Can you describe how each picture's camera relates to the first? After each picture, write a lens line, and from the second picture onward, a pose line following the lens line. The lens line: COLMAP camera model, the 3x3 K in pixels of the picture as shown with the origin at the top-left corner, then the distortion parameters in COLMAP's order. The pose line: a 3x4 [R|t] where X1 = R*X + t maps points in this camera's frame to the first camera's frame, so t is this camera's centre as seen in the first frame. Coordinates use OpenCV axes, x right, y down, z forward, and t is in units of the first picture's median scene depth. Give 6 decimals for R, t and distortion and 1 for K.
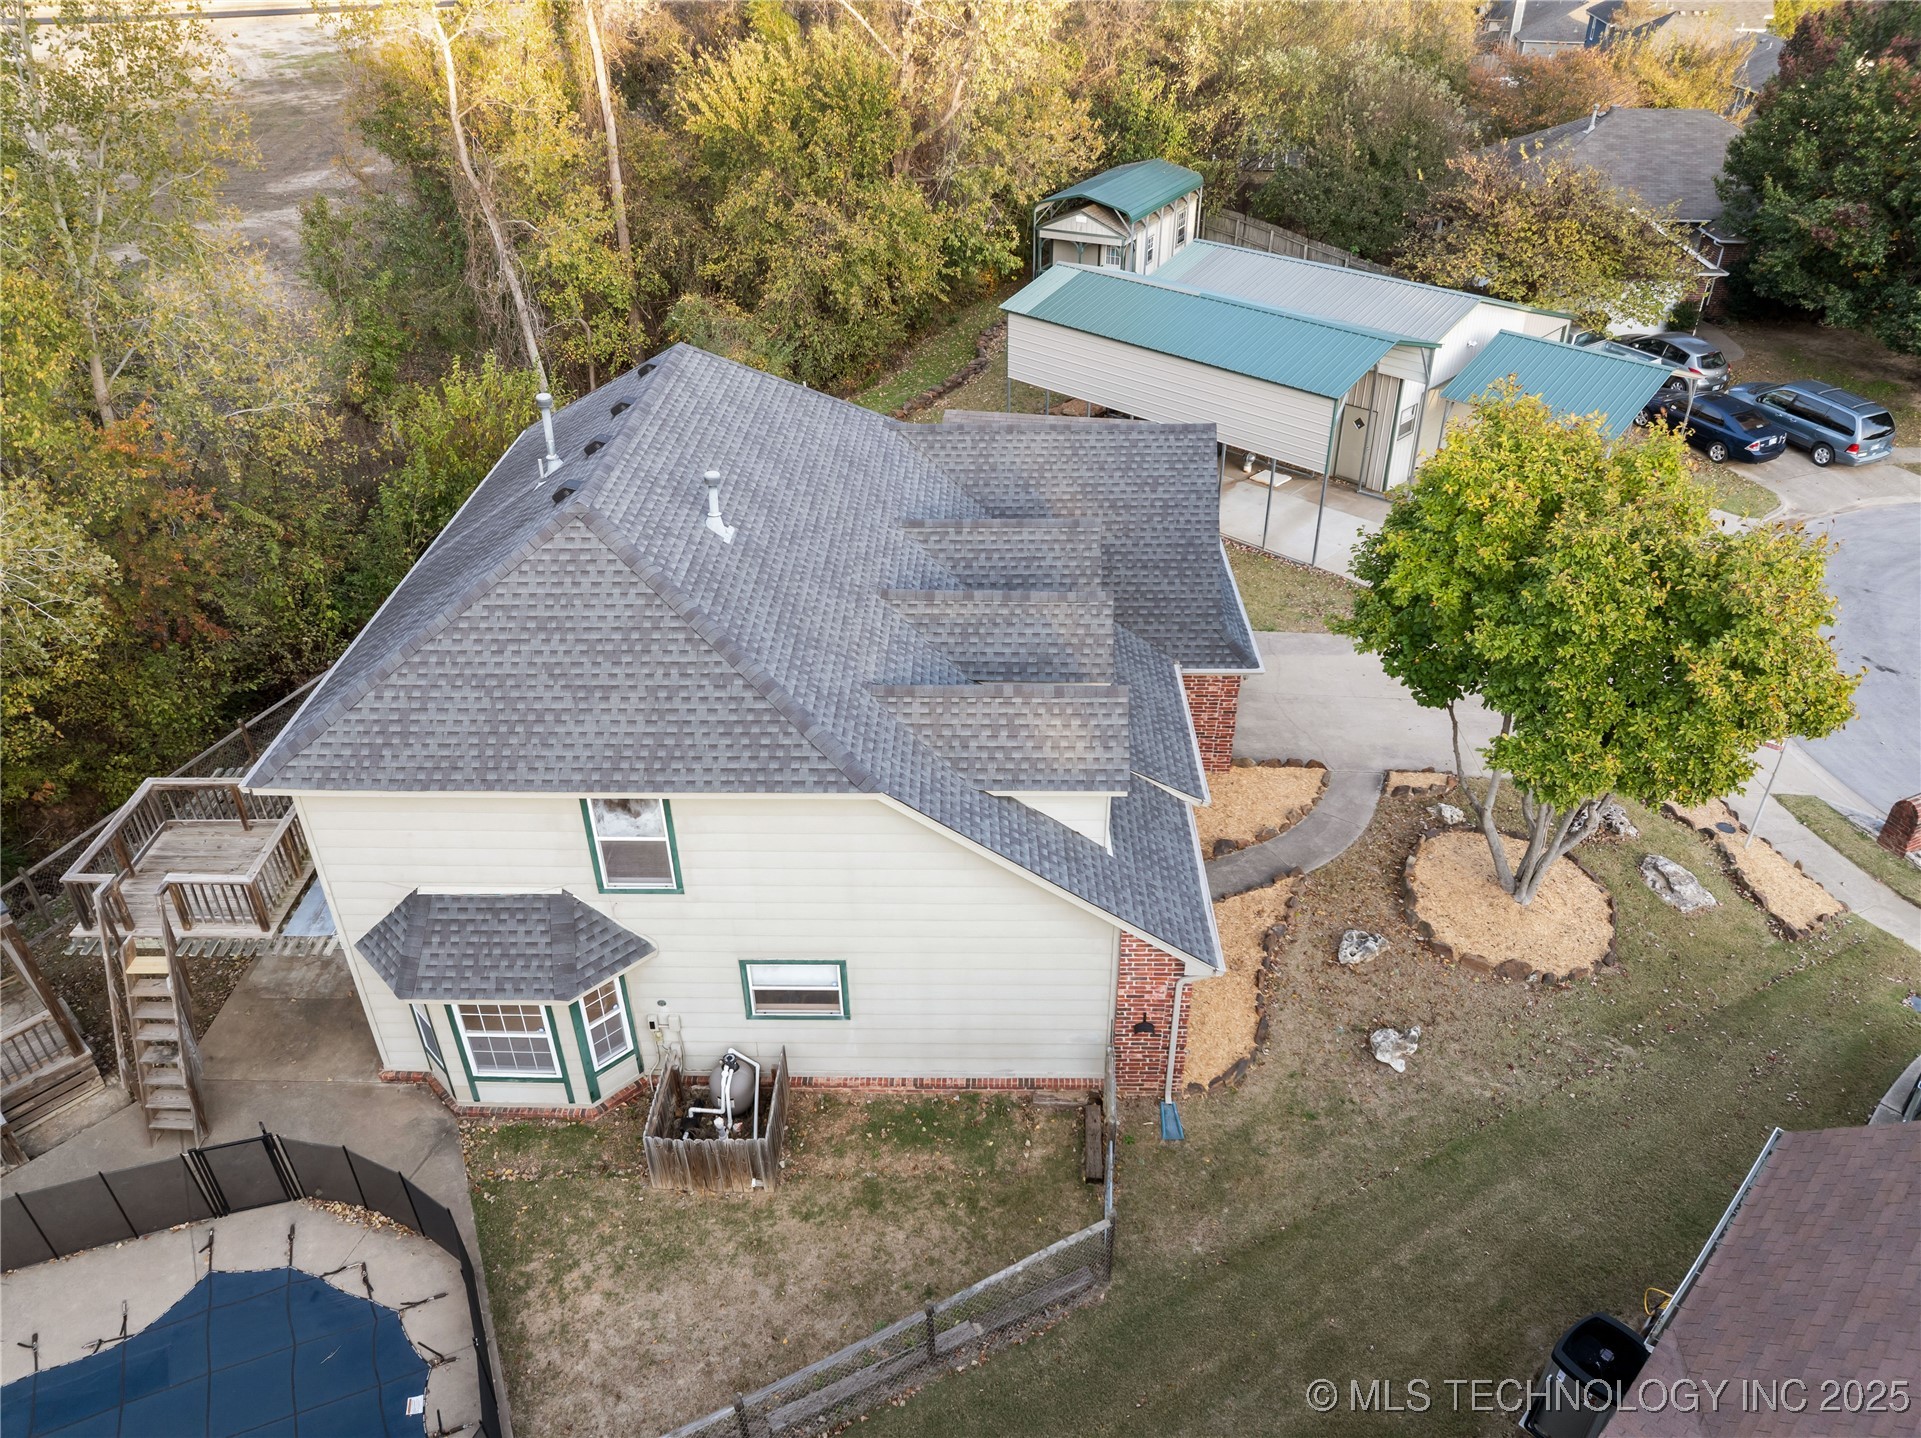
lens RADIAL K [[1346.4, 0, 969.1], [0, 1346.4, 717.8], [0, 0, 1]] dist [-0.044735, 0.018765]
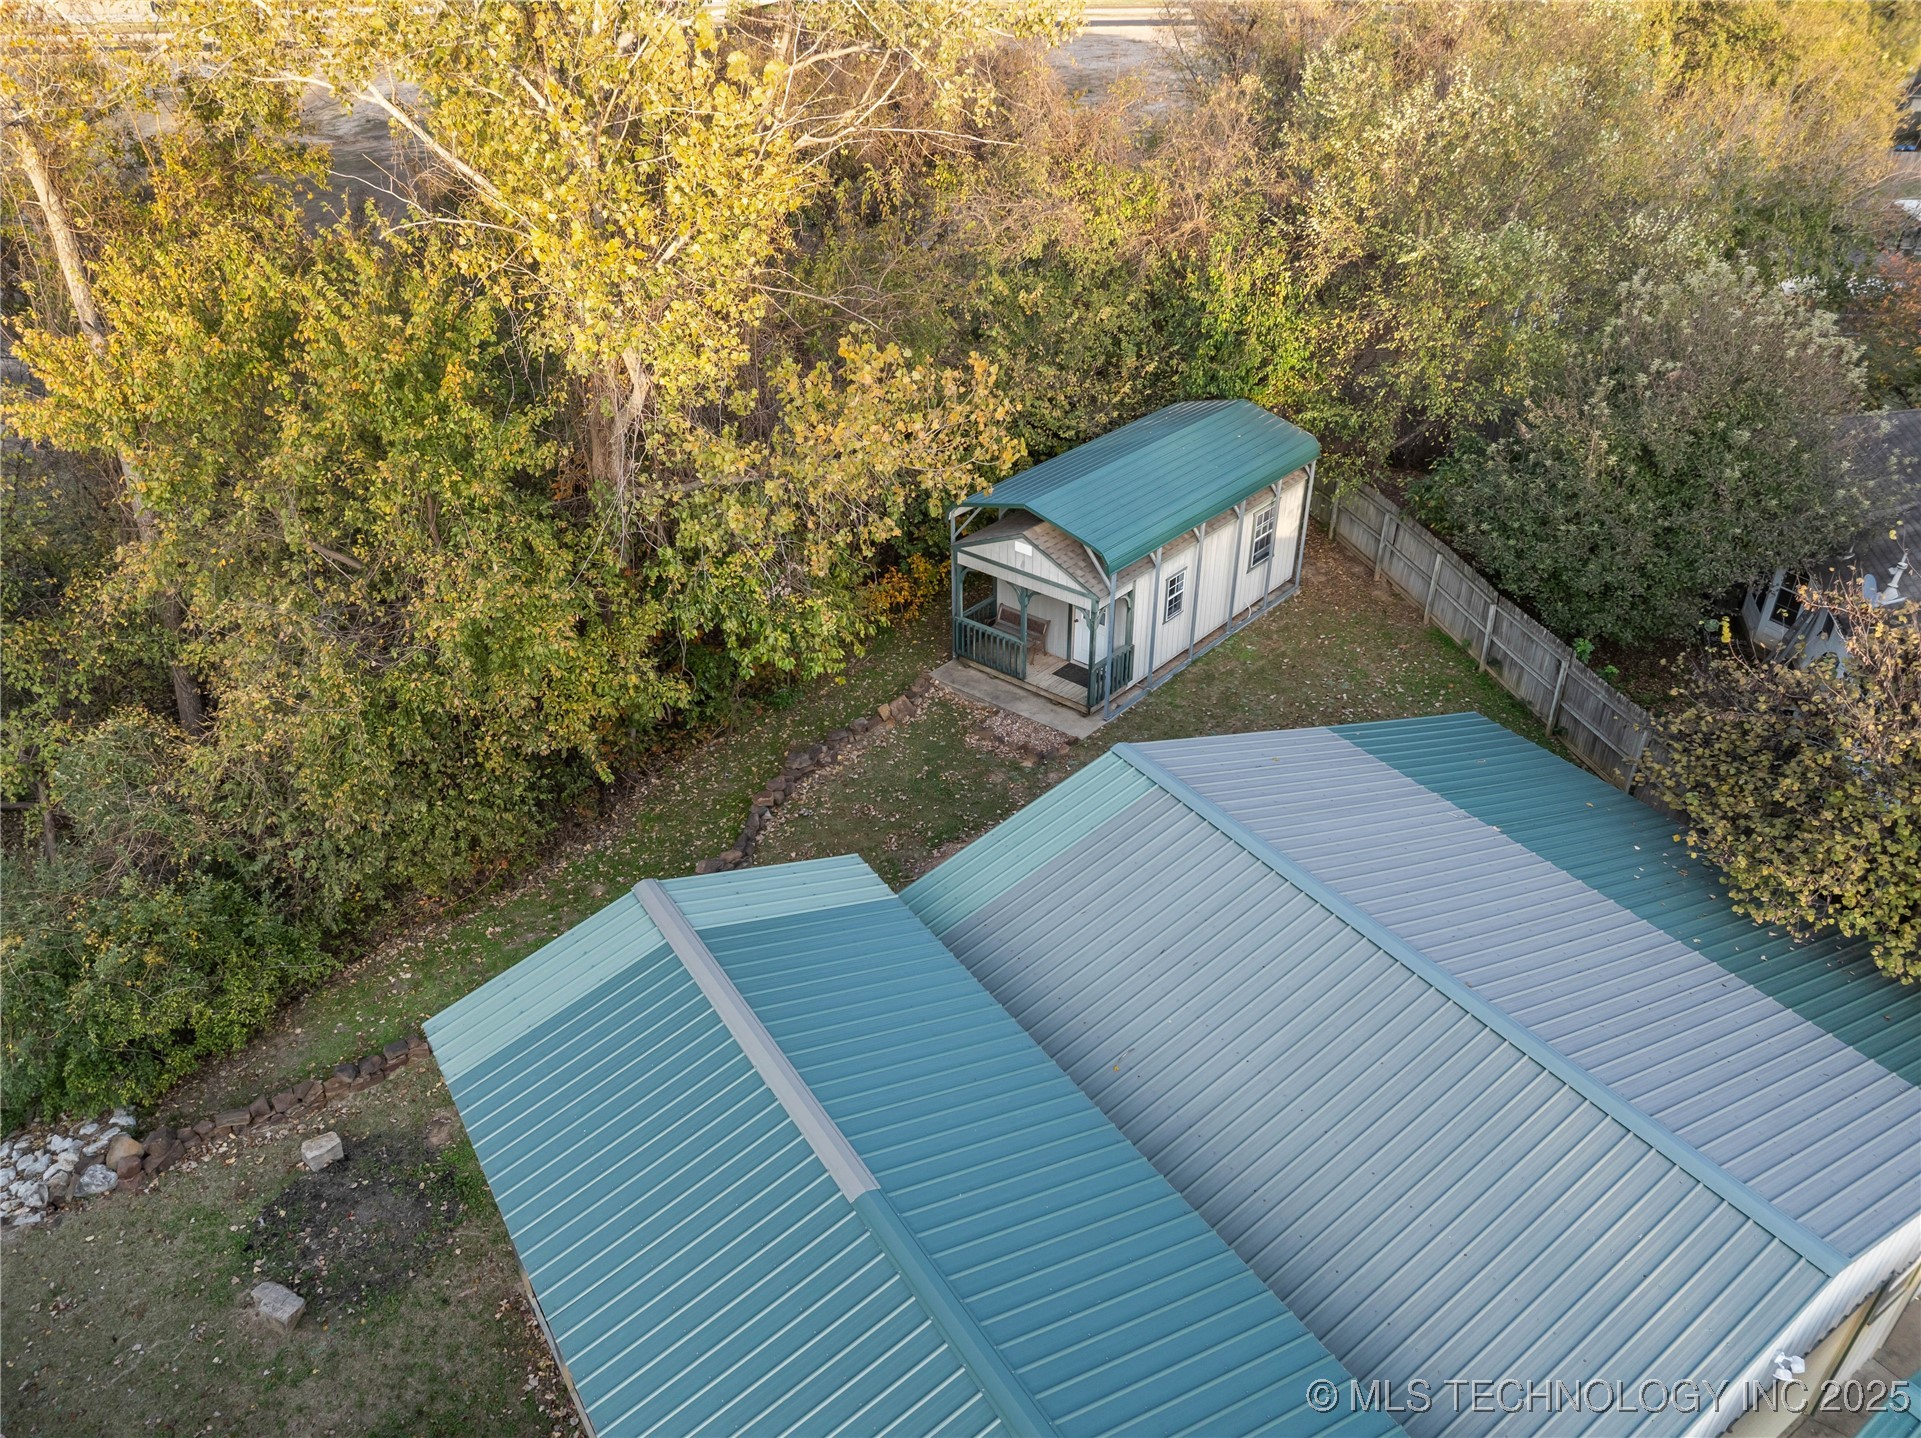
lens RADIAL K [[1346.4, 0, 955.1], [0, 1346.4, 723.5], [0, 0, 1]] dist [-0.044735, 0.018765]
pose [[0.973446, 0.122073, -0.193653, 0.159143], [-0.126993, 0.991816, -0.013153, -0.281293], [0.190463, 0.037396, 0.980982, 0.467155]]
